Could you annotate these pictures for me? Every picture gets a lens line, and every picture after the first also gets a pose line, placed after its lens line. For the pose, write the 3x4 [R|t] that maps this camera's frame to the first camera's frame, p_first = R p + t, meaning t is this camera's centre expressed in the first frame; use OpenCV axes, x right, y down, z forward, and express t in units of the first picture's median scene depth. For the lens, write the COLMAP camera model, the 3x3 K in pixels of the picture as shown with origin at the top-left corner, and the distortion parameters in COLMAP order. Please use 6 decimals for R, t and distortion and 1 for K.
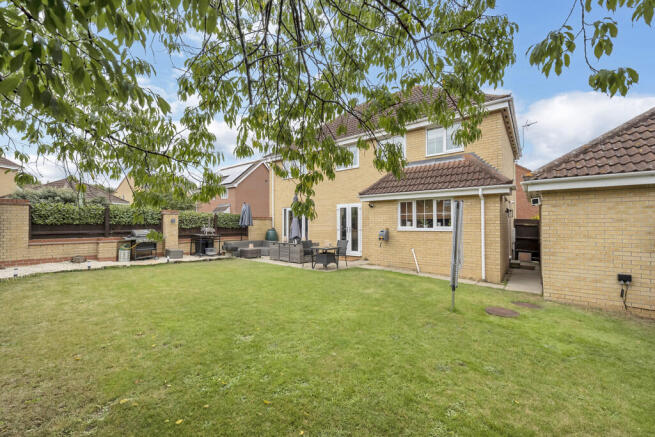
lens RADIAL K [[276.8, 0, 327.5], [0, 276.8, 218.5], [0, 0, 1]] dist [0.000478, -0.000004]
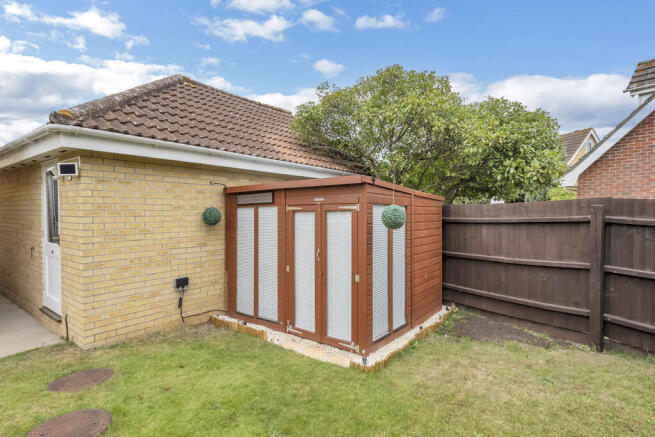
lens RADIAL K [[335.0, 0, 327.5], [0, 335.0, 218.5], [0, 0, 1]] dist [-0.001467, -0.000383]
pose [[-0.026065, -0.026805, 0.999301, 0.100867], [-0.025514, 0.999333, 0.026141, 0.001502], [-0.999335, -0.024815, -0.026731, 0.472696]]
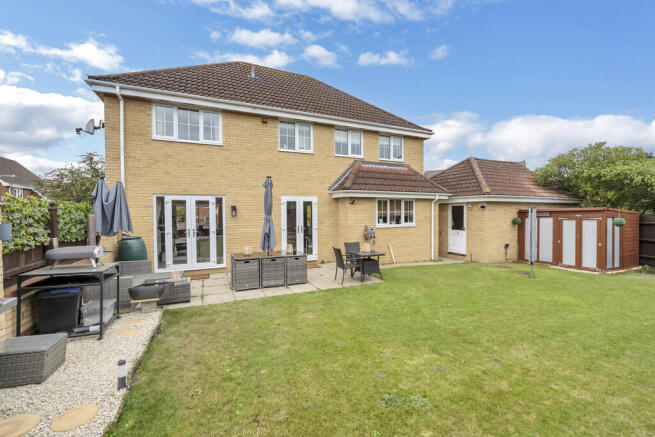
lens RADIAL K [[279.3, 0, 327.5], [0, 279.3, 218.5], [0, 0, 1]] dist [-0.001569, -0.000149]
pose [[0.428630, -0.022200, 0.903207, -1.064923], [-0.013054, 0.999442, 0.030761, -0.027913], [-0.903386, -0.024976, 0.428101, 1.005365]]
